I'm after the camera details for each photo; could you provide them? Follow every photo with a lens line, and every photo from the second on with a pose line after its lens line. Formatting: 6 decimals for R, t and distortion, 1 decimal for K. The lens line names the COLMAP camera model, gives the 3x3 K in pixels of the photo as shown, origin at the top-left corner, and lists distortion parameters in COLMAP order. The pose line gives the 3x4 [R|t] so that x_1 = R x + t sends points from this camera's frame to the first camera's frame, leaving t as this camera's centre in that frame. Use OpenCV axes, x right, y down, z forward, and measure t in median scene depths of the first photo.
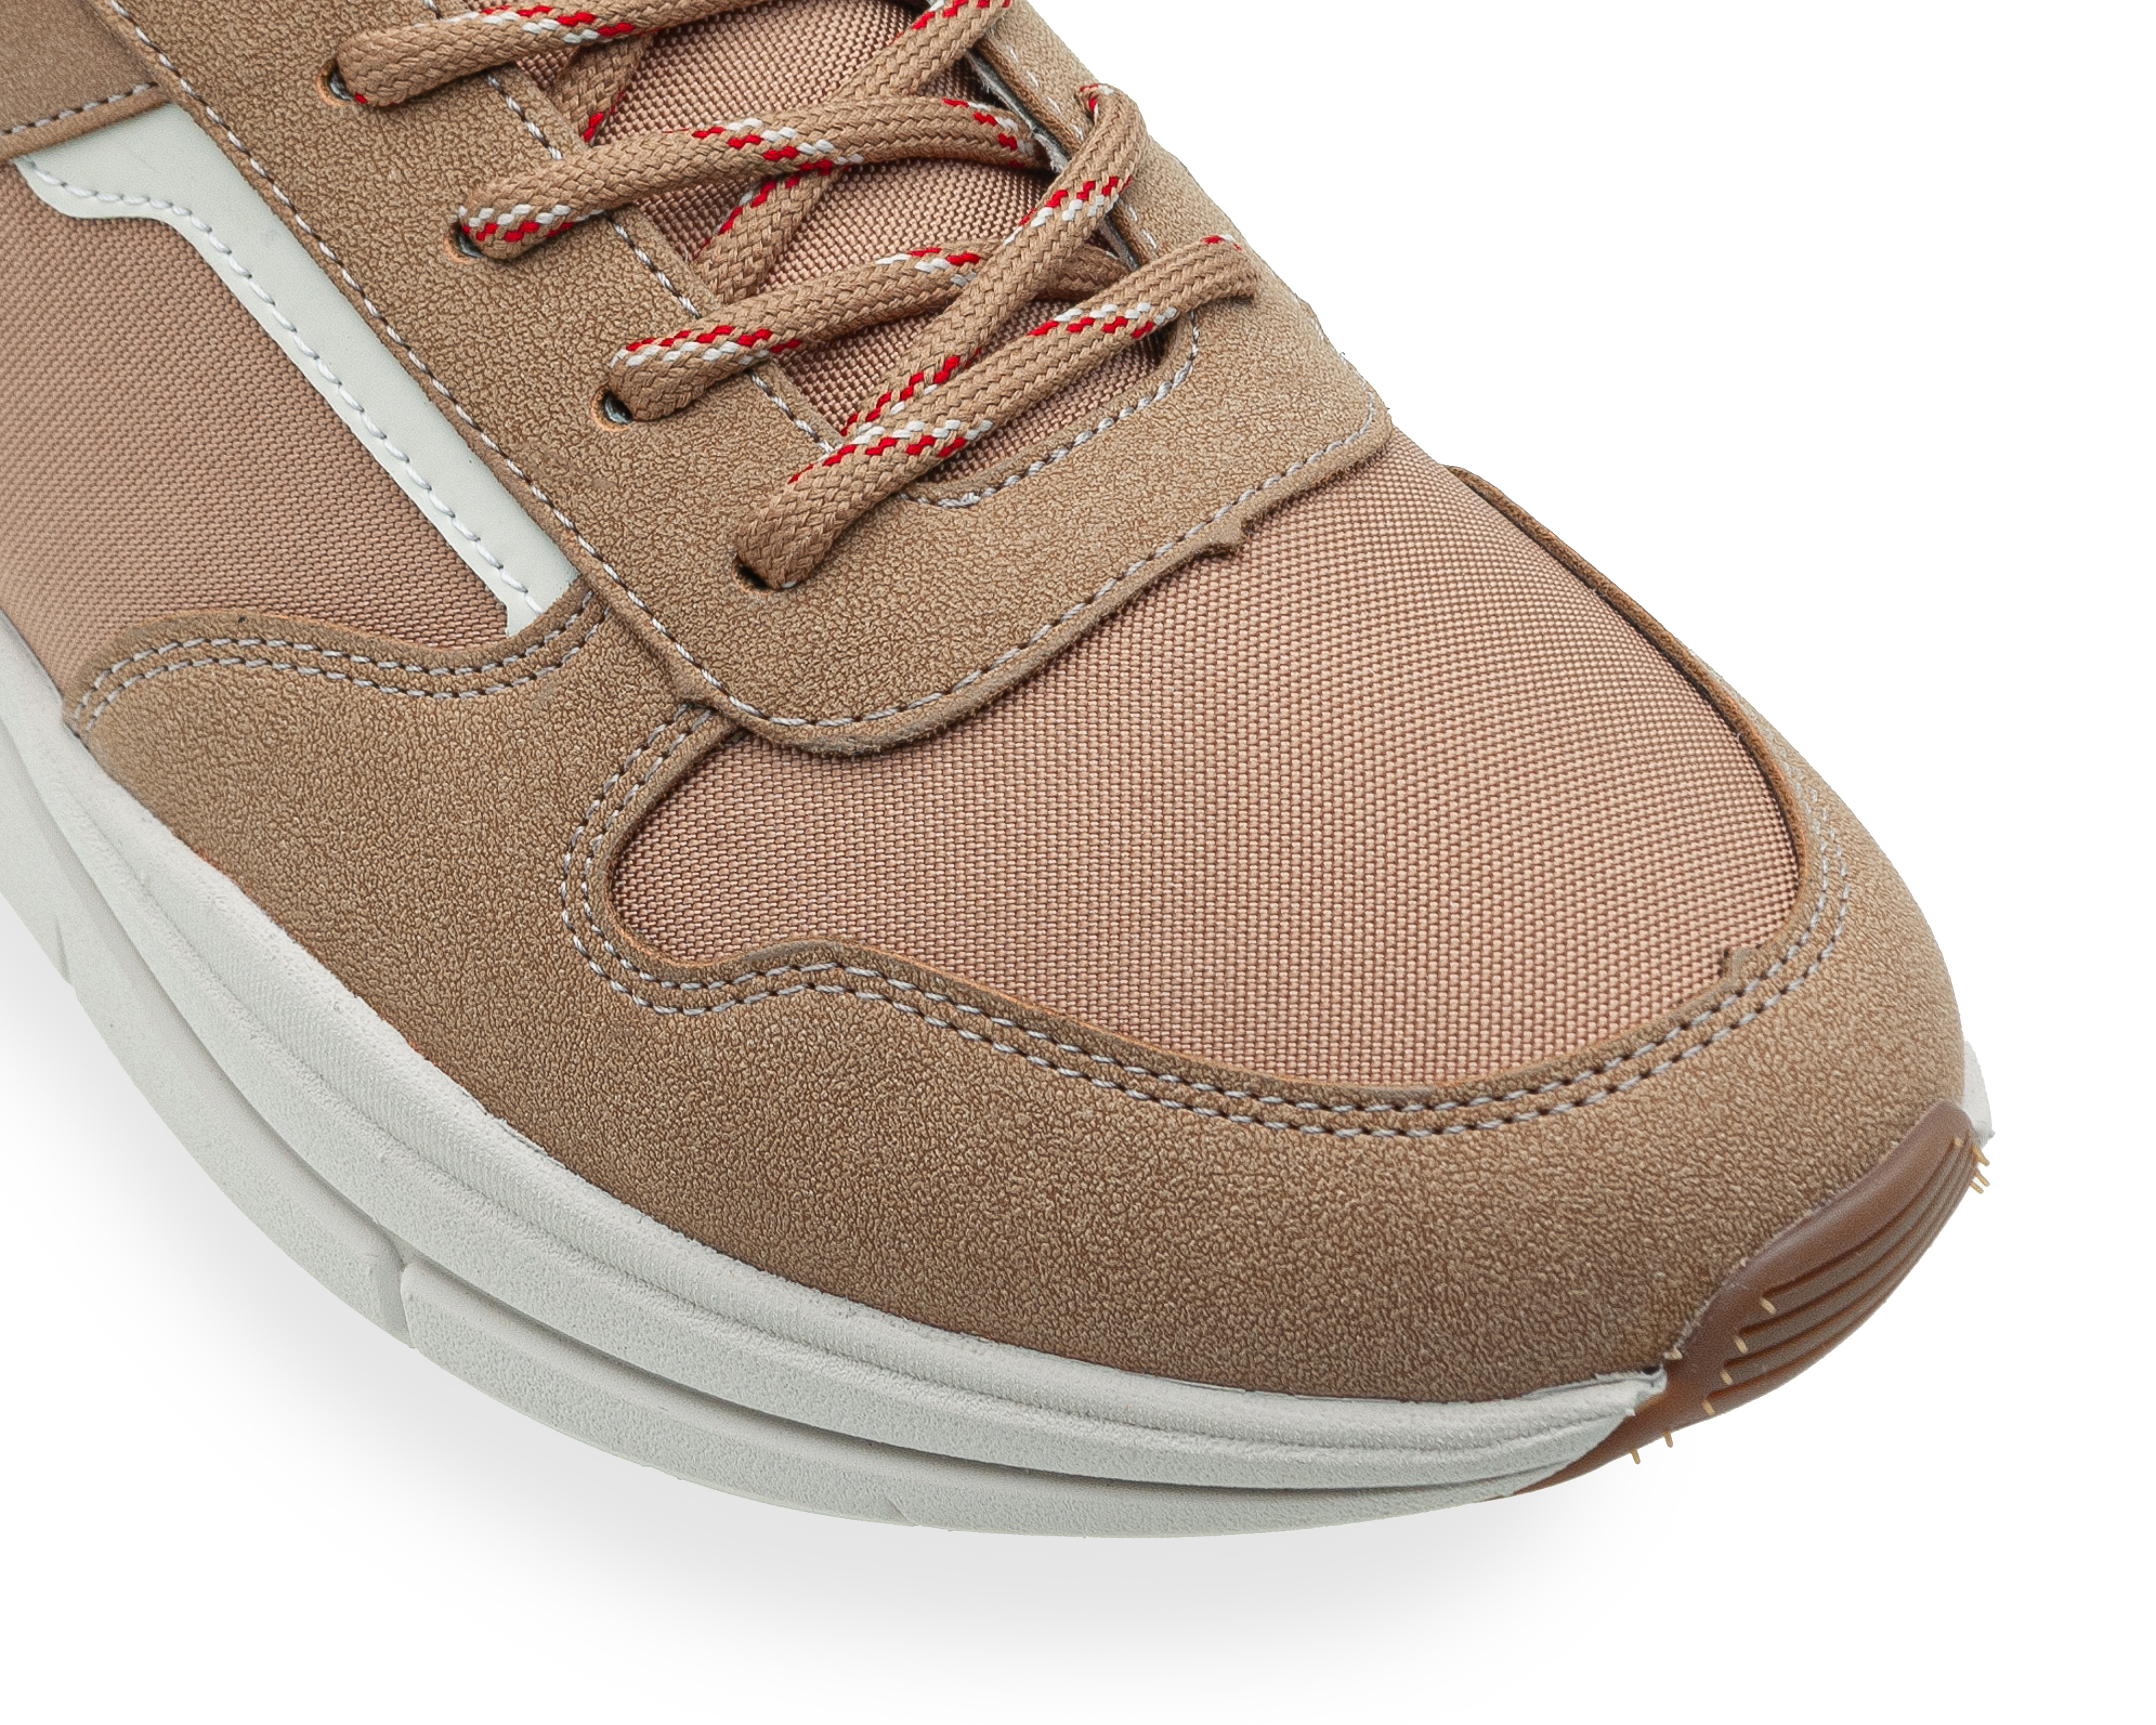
lens RADIAL K [[7031.4, 0, 1078.0], [0, 7031.4, 862.5], [0, 0, 1]] dist [0.125290, 0.355338]
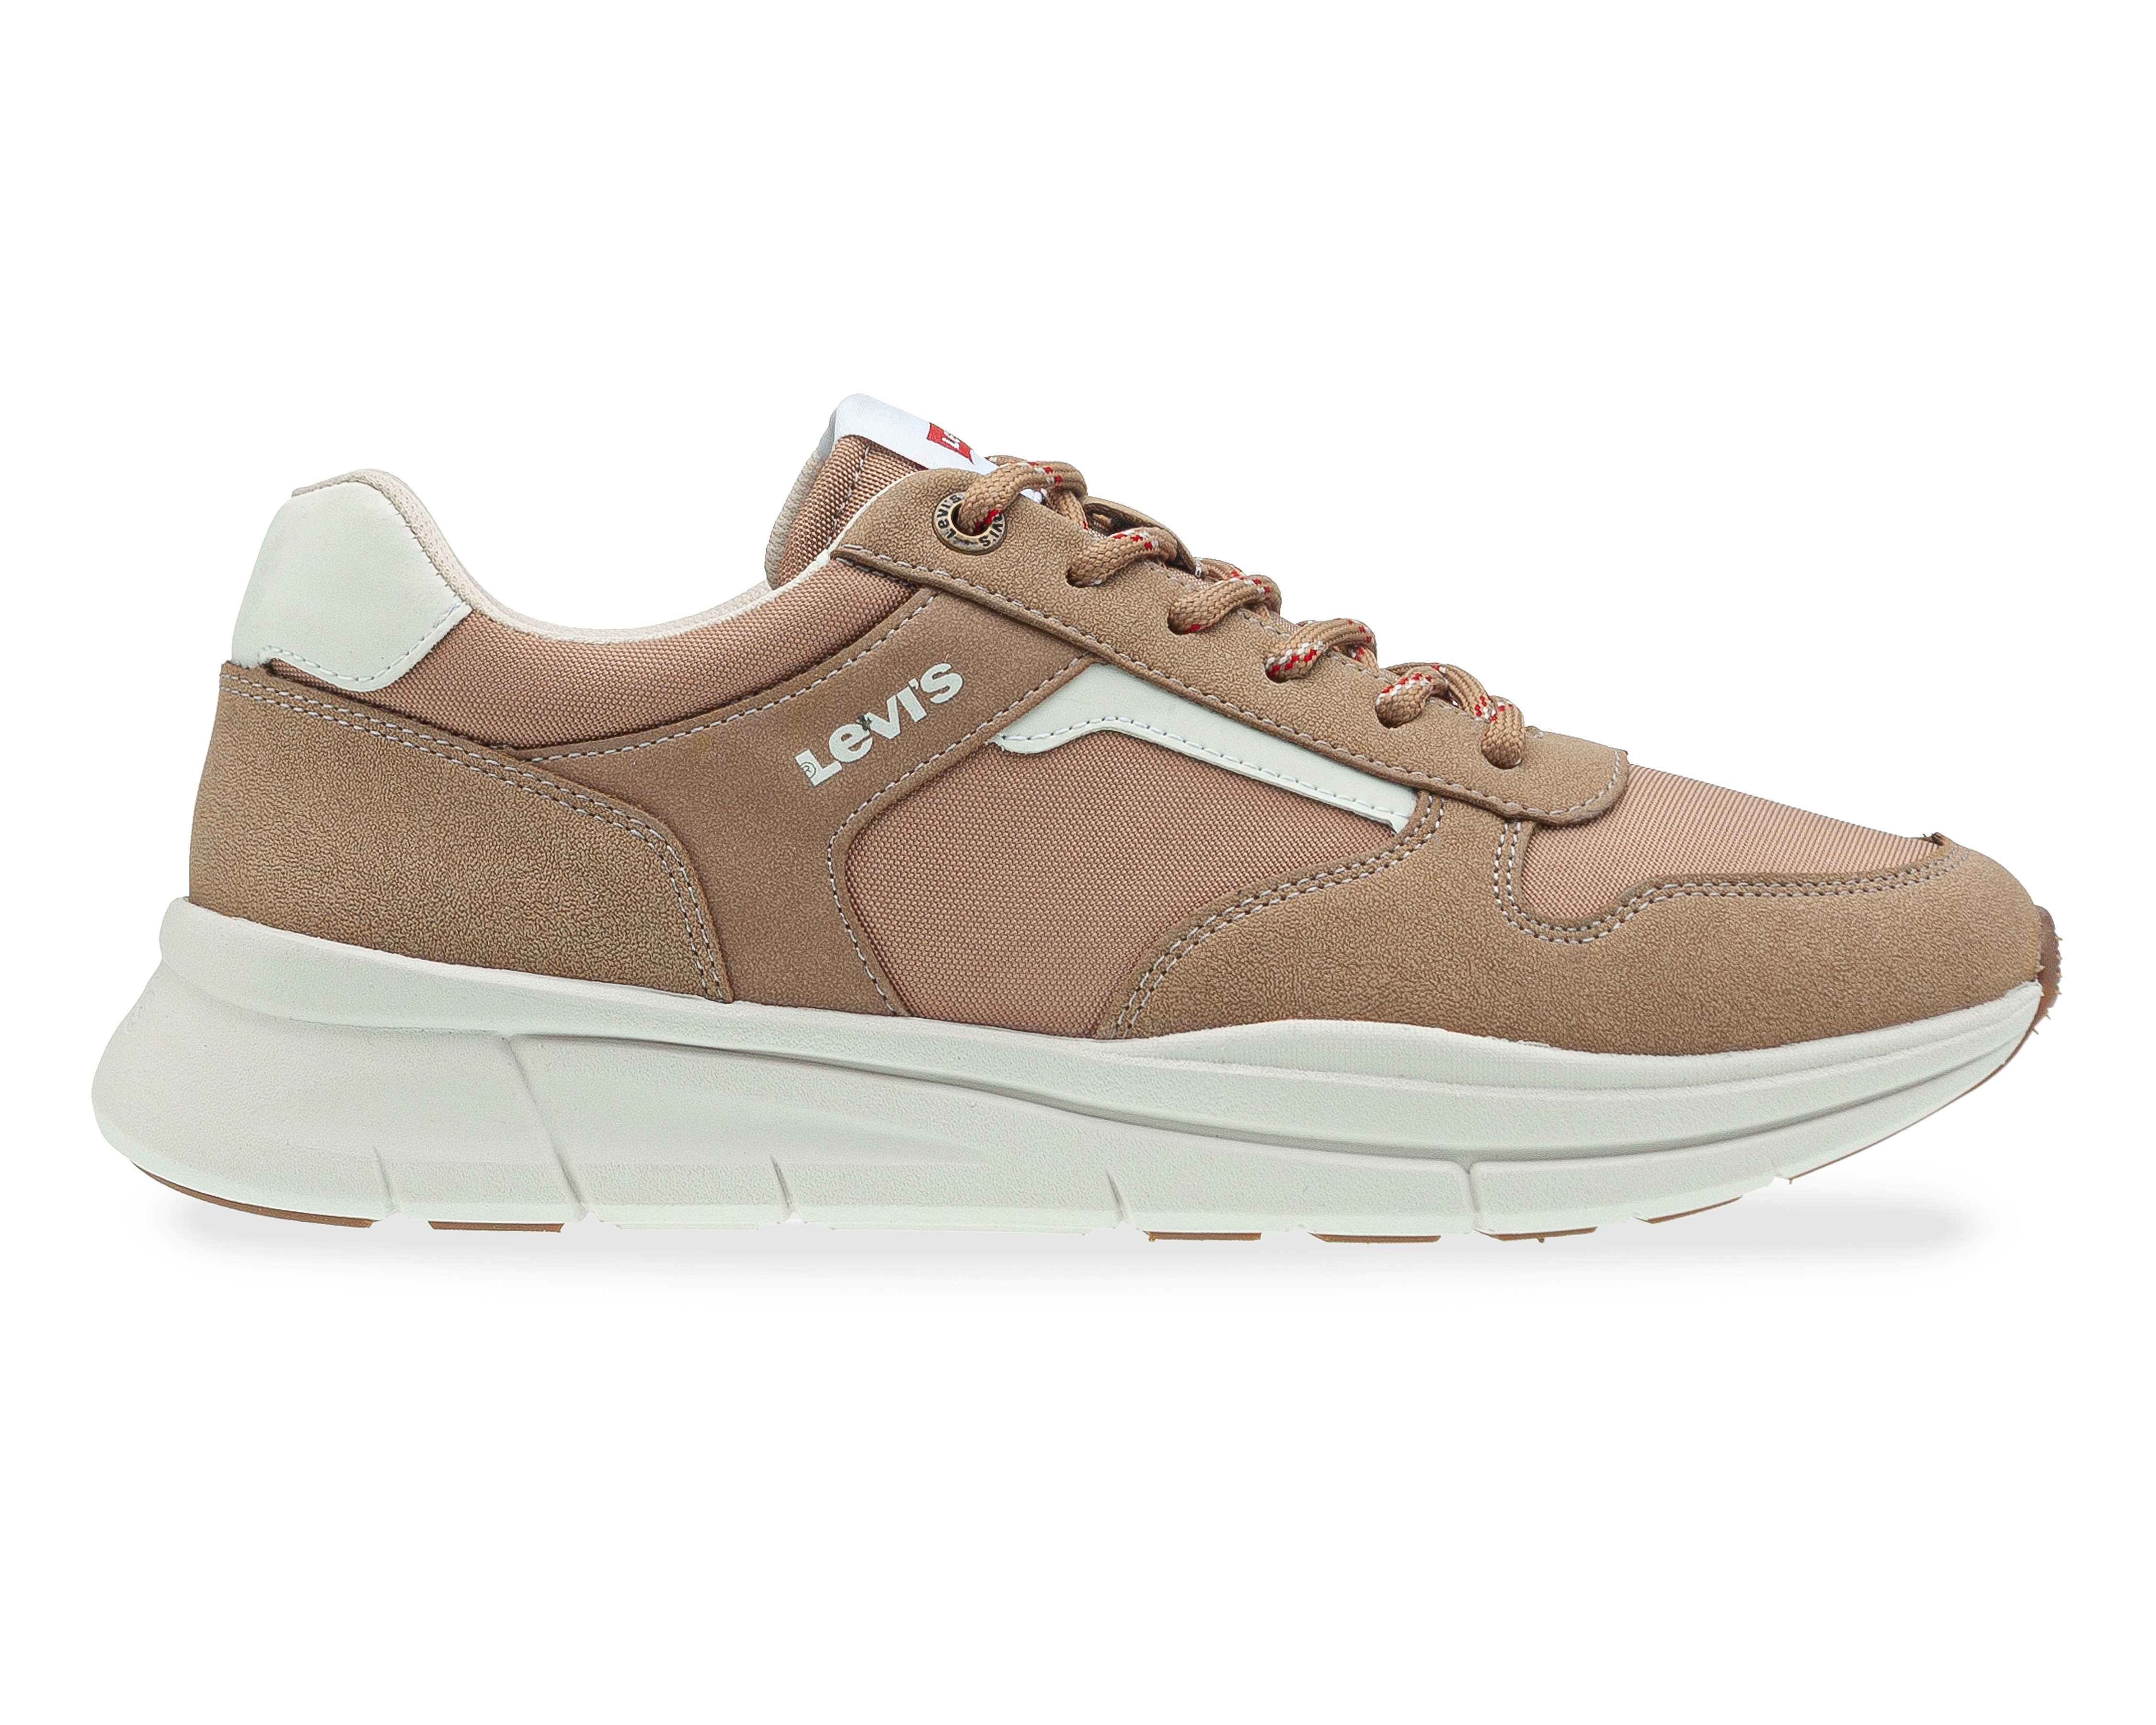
lens RADIAL K [[7031.4, 0, 1078.0], [0, 7031.4, 862.5], [0, 0, 1]] dist [0.125290, 0.355338]
pose [[0.655452, -0.073456, 0.751656, -1.600011], [0.494056, 0.794462, -0.353183, 0.616283], [-0.571219, 0.602855, 0.557023, -0.013695]]
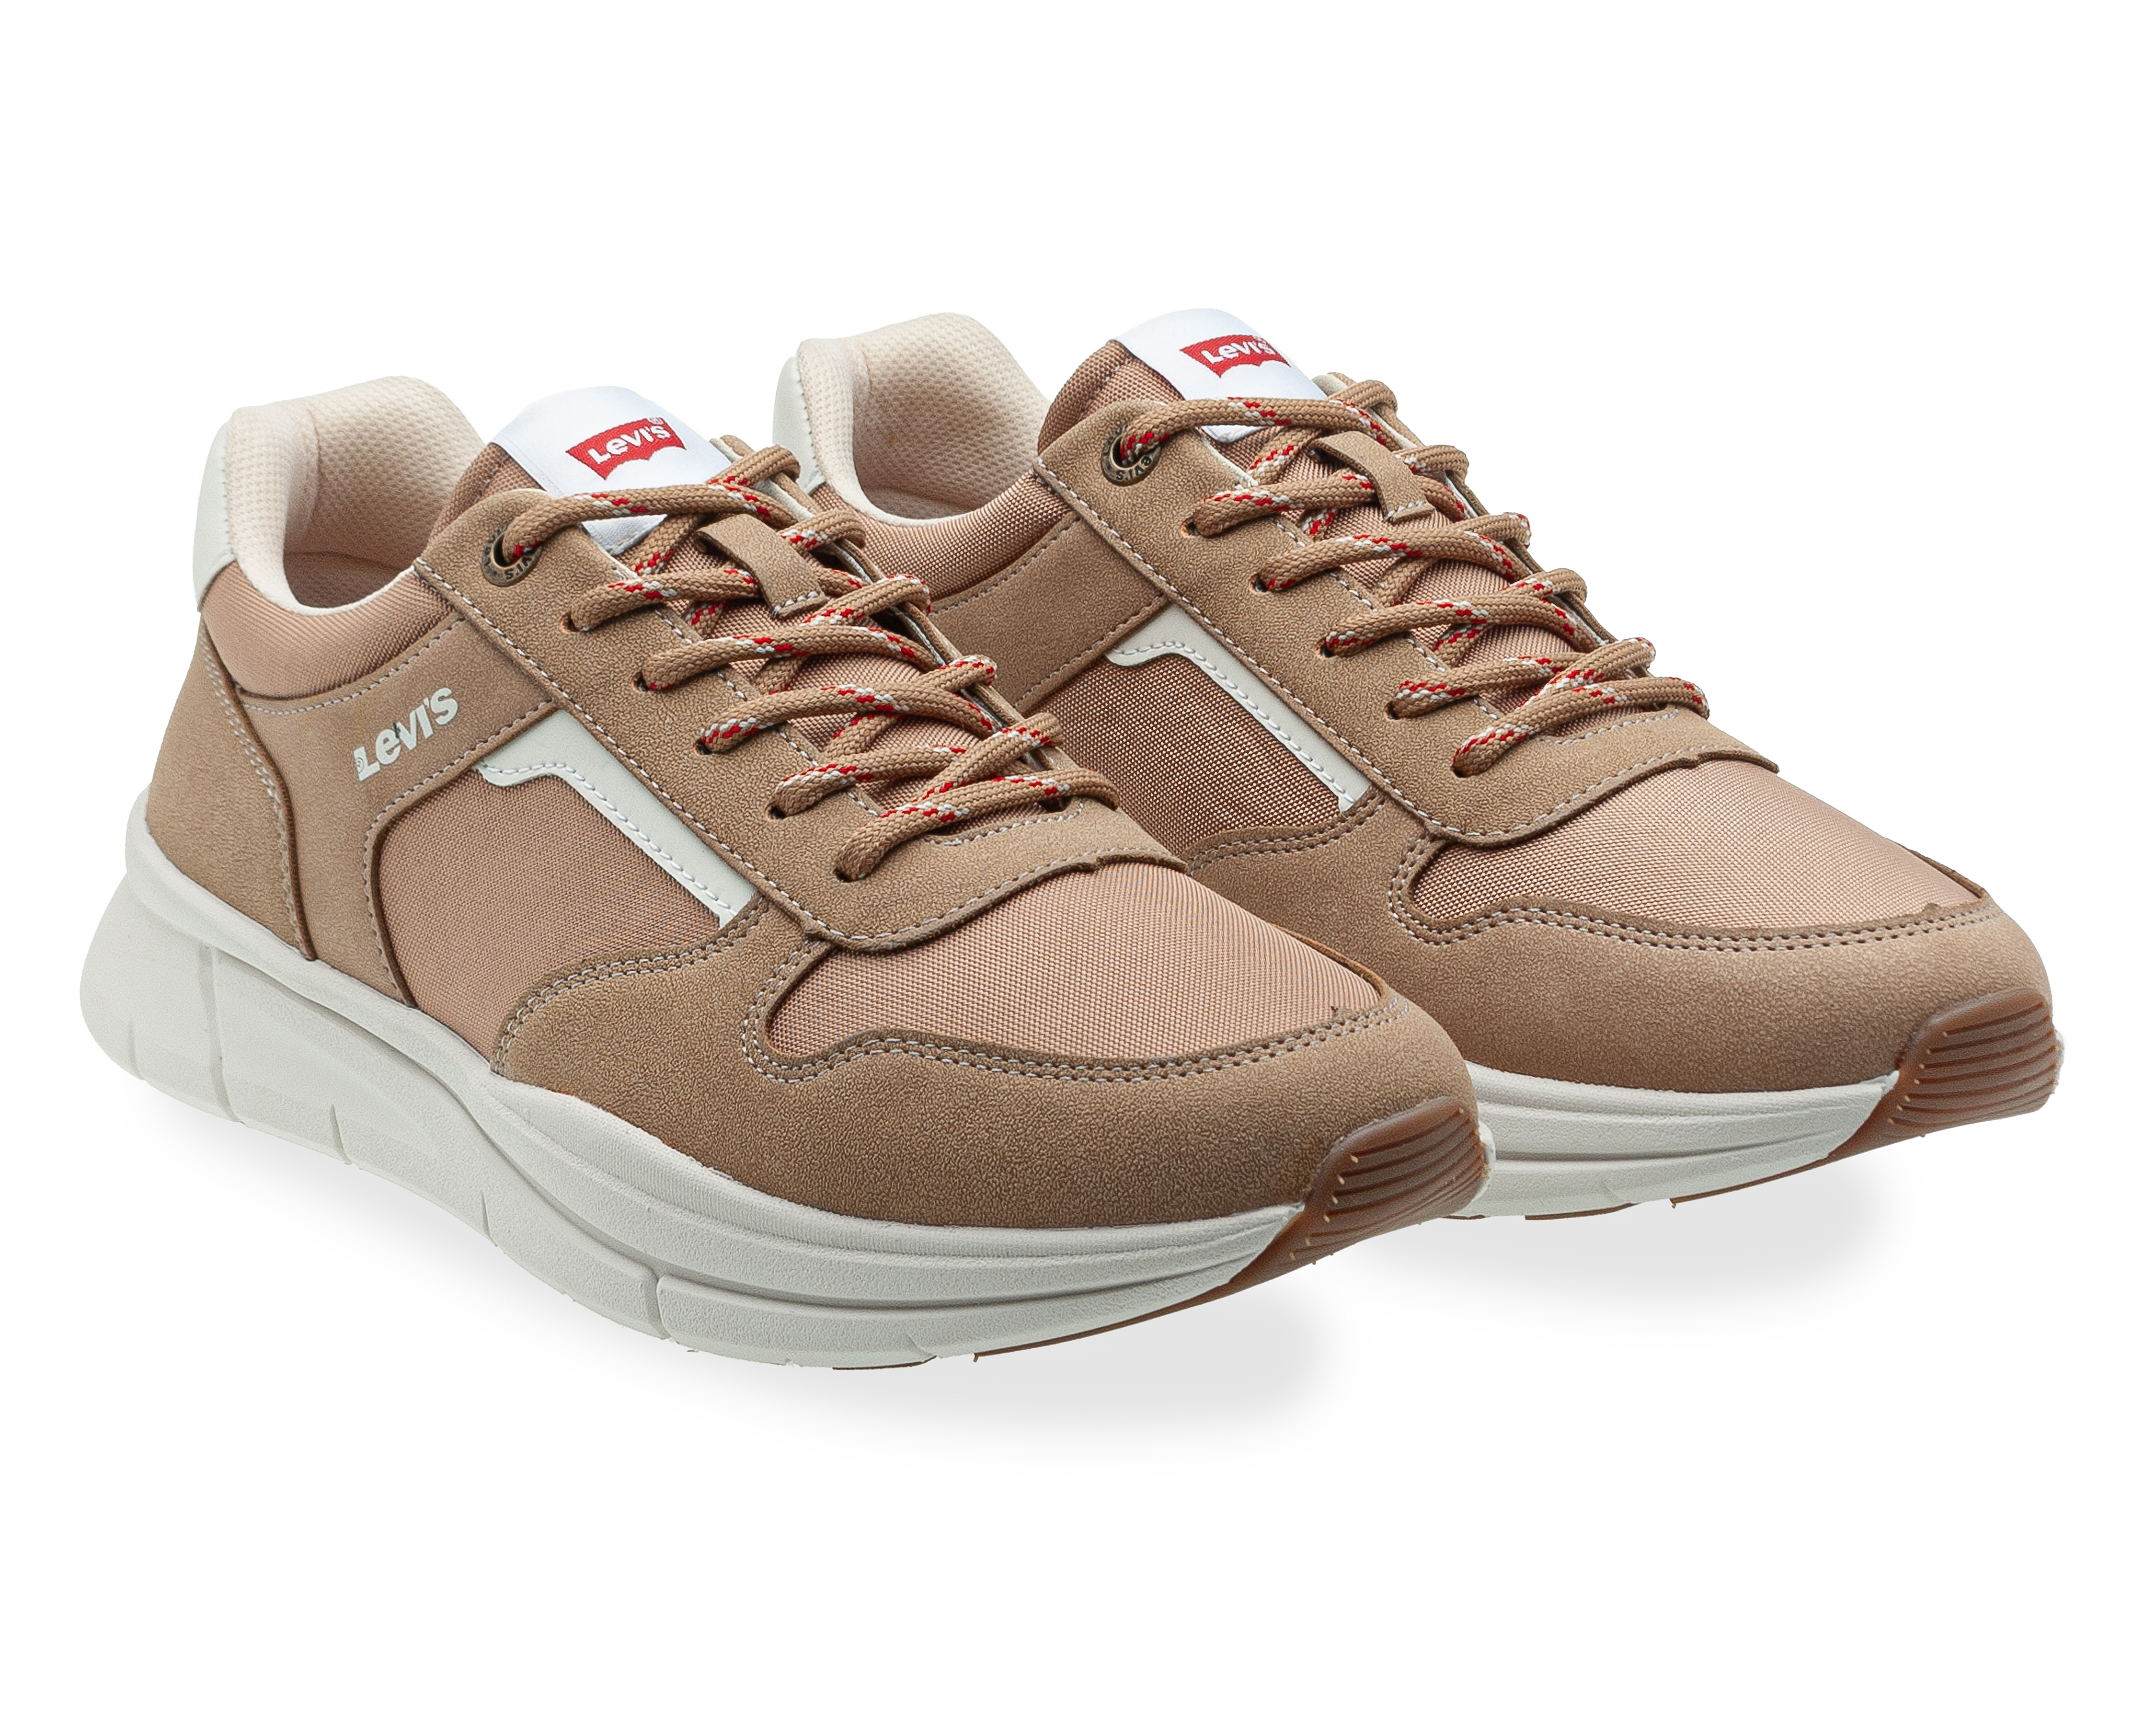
lens RADIAL K [[7031.4, 0, 1078.0], [0, 7031.4, 862.5], [0, 0, 1]] dist [0.125290, 0.355338]
pose [[0.997807, -0.022963, -0.062079, 0.138192], [-0.004810, 0.910257, -0.414017, 0.755861], [0.066015, 0.413407, 0.908150, -0.756617]]
